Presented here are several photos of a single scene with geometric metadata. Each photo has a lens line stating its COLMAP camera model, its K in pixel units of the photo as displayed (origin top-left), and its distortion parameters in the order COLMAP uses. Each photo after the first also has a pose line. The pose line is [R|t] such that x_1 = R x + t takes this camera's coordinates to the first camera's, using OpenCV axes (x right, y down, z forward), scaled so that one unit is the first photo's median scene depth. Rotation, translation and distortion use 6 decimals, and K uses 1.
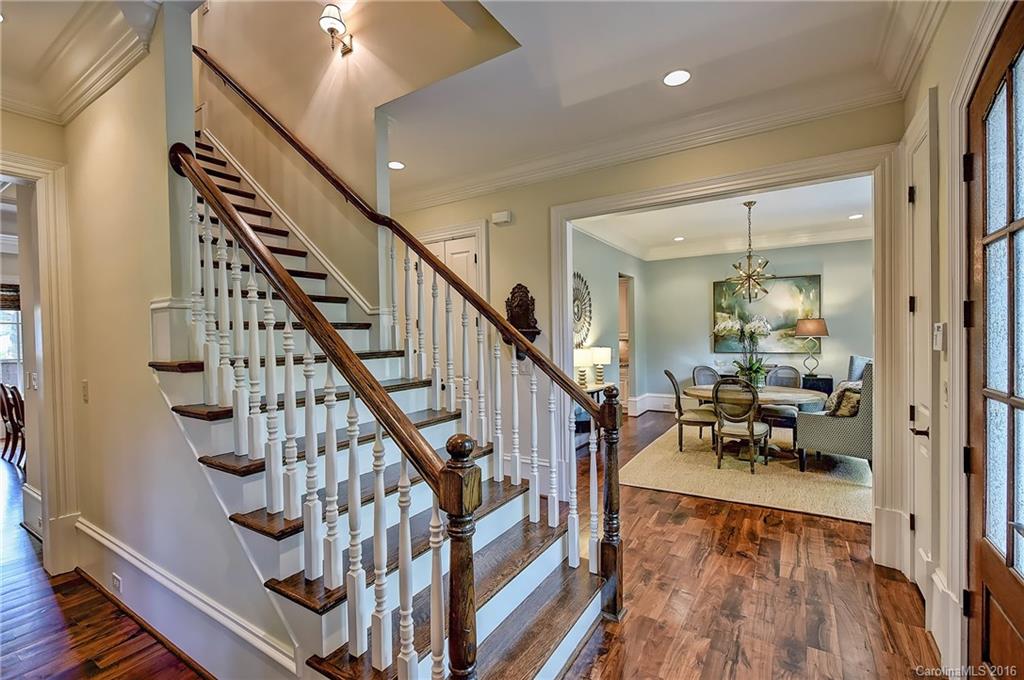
lens RADIAL K [[447.8, 0, 512.0], [0, 447.8, 340.0], [0, 0, 1]] dist [0.000291, -0.000228]
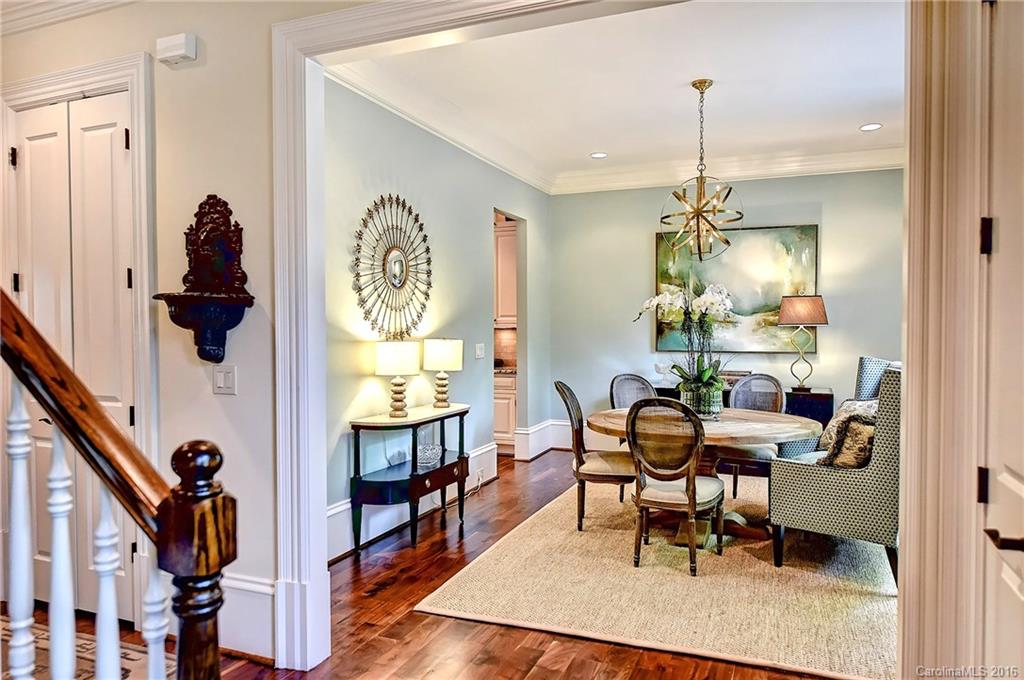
lens RADIAL K [[686.2, 0, 512.9], [0, 686.2, 337.2], [0, 0, 1]] dist [0.002519, 0.001824]
pose [[0.984035, 0.009666, 0.177715, 0.150973], [-0.010940, 0.999921, 0.006193, 0.009204], [-0.177641, -0.008038, 0.984063, 0.198496]]
